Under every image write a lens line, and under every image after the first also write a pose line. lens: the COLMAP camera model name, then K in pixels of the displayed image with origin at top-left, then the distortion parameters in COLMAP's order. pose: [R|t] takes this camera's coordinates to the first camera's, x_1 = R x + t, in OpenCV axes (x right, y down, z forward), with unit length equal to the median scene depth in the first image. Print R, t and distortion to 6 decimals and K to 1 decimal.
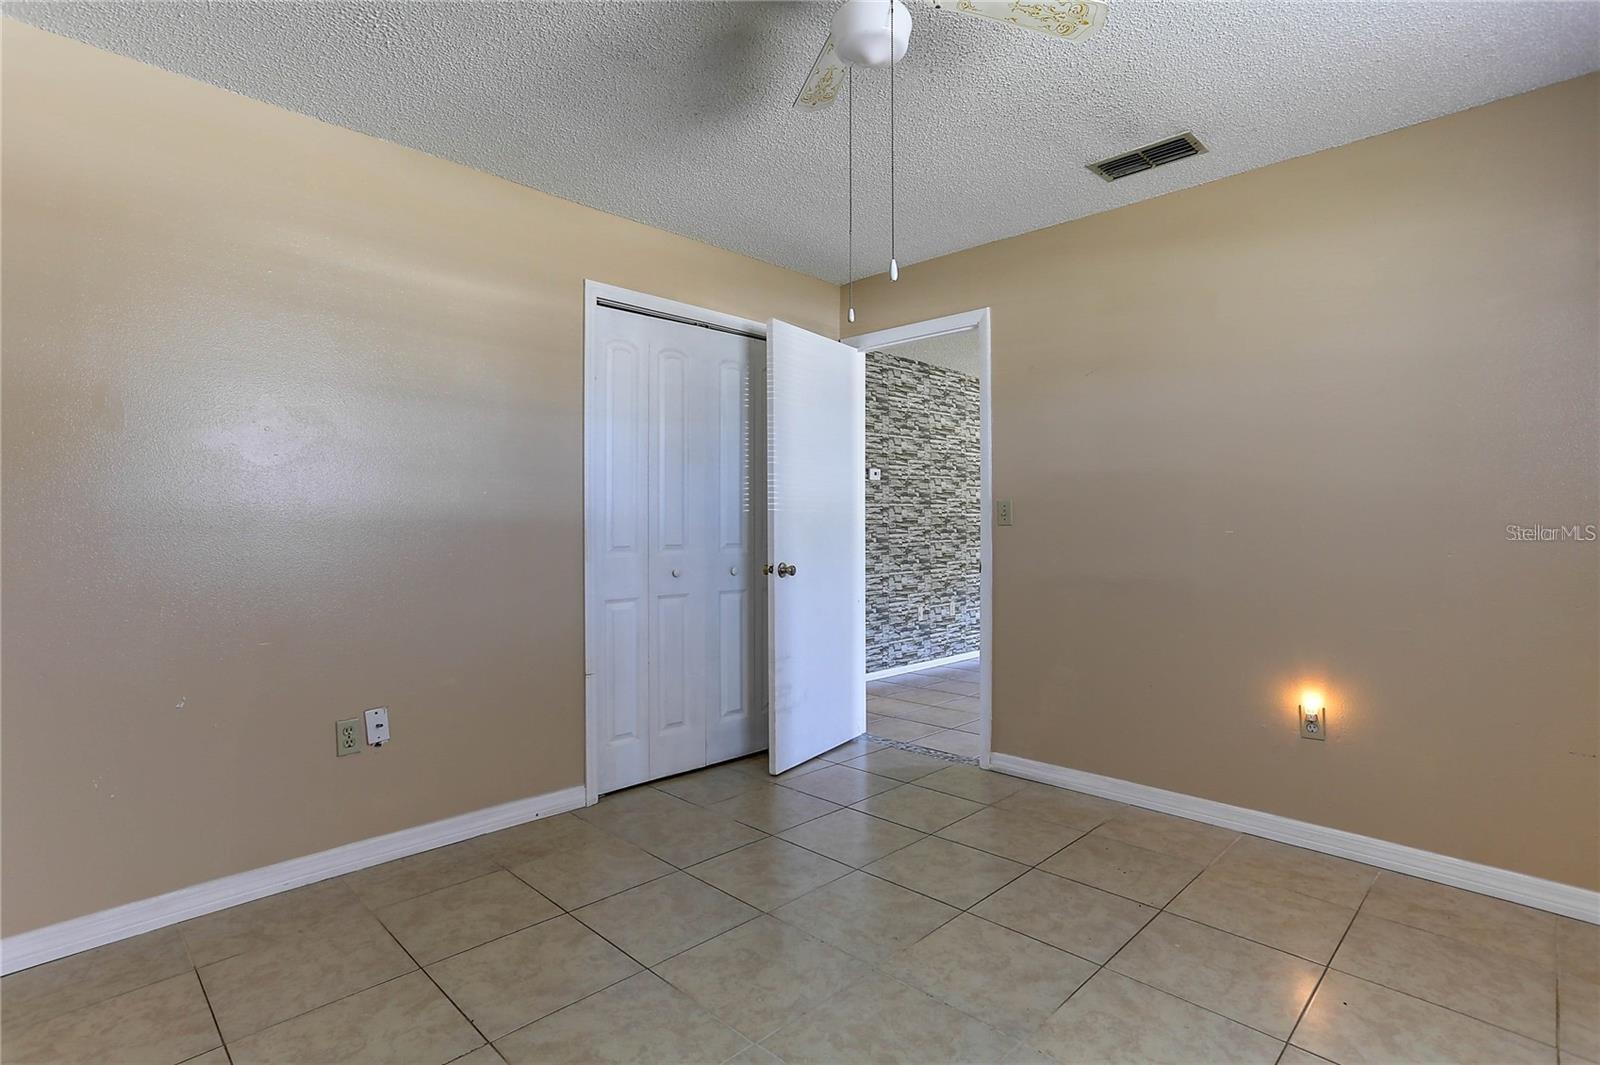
lens RADIAL K [[785.5, 0, 796.8], [0, 785.5, 523.3], [0, 0, 1]] dist [-0.042244, 0.017948]
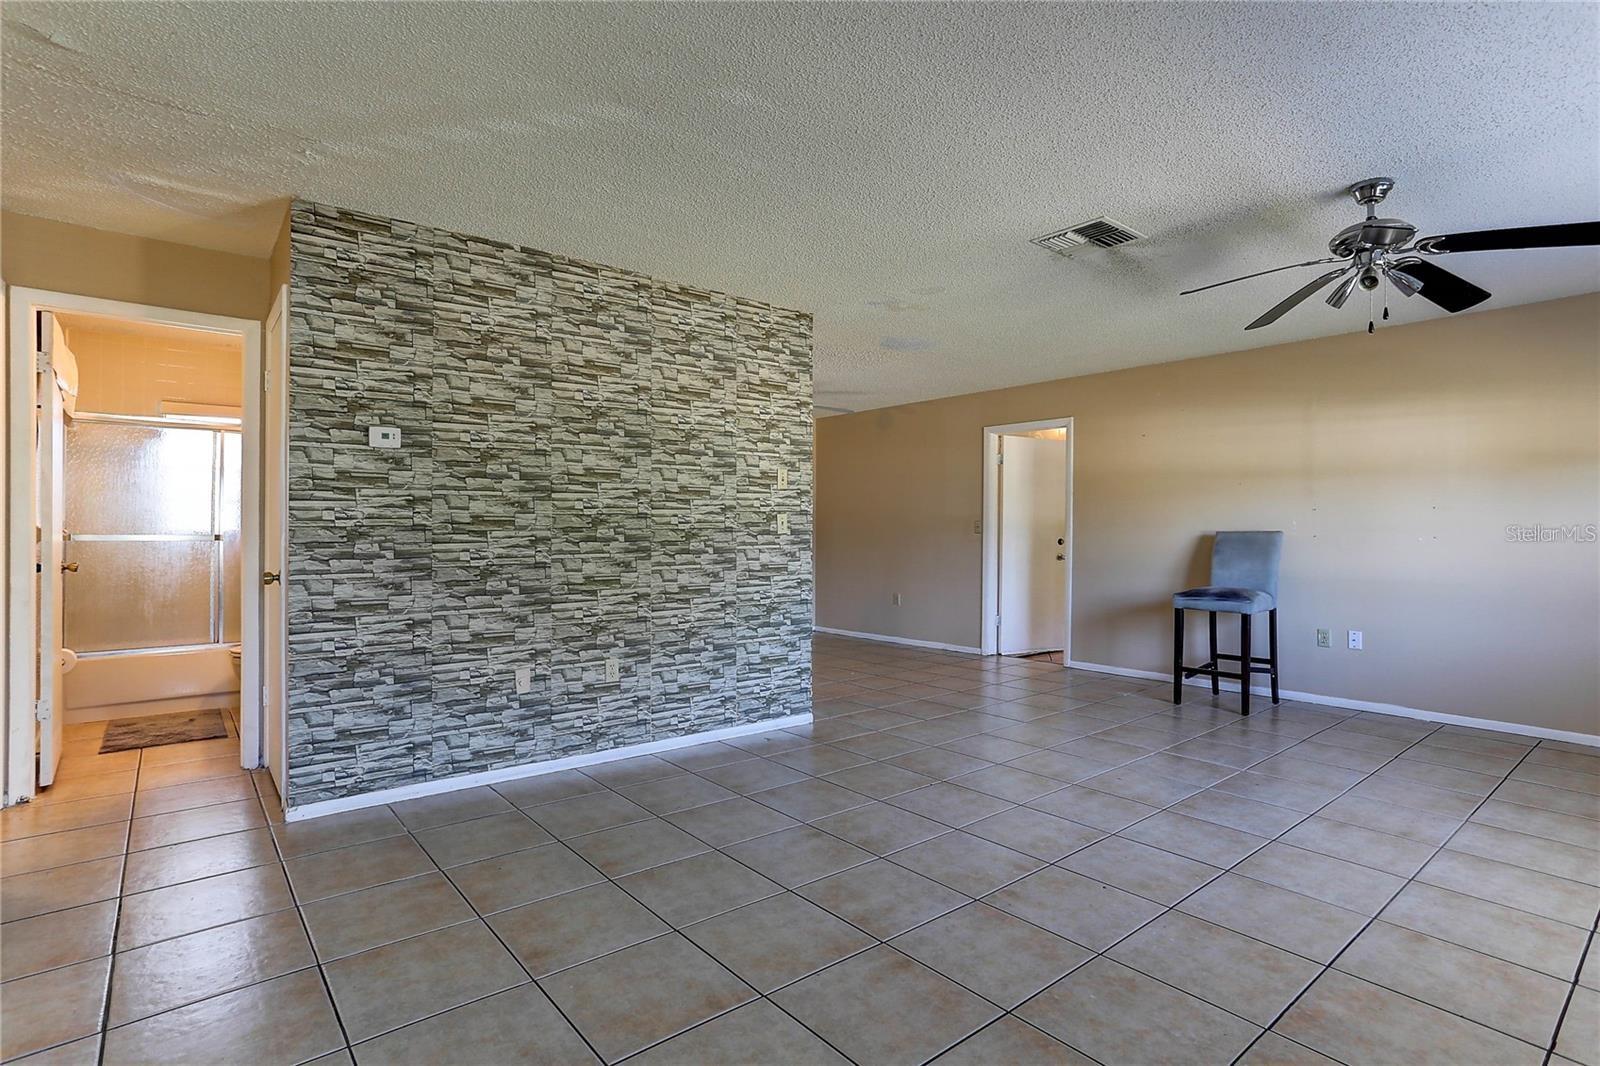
lens RADIAL K [[785.5, 0, 800.2], [0, 785.5, 529.7], [0, 0, 1]] dist [-0.042244, 0.017948]
pose [[0.994389, 0.003025, -0.105746, 0.423999], [-0.002951, 0.999995, 0.000856, 0.002129], [0.105748, -0.000540, 0.994393, 0.449651]]
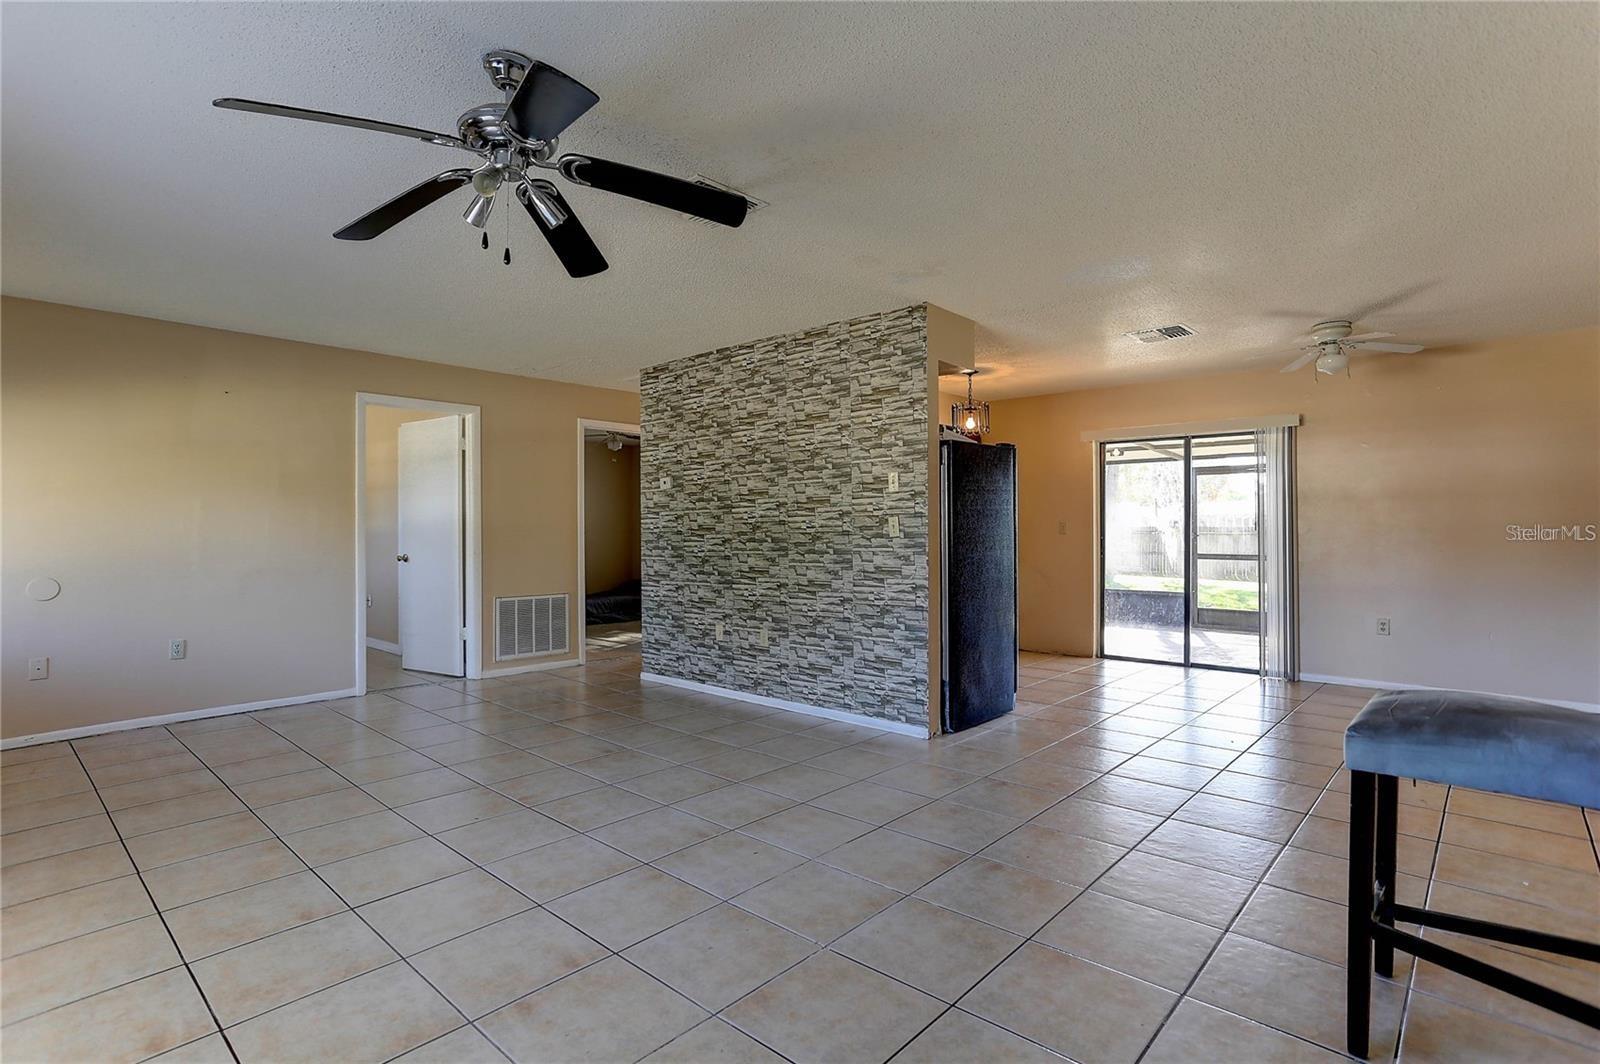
lens RADIAL K [[785.5, 0, 782.0], [0, 785.5, 520.0], [0, 0, 1]] dist [-0.042244, 0.017948]
pose [[0.031410, -0.010358, -0.999453, 1.053921], [0.008997, 0.999909, -0.010080, -0.002702], [0.999466, -0.008675, 0.031500, 1.048029]]
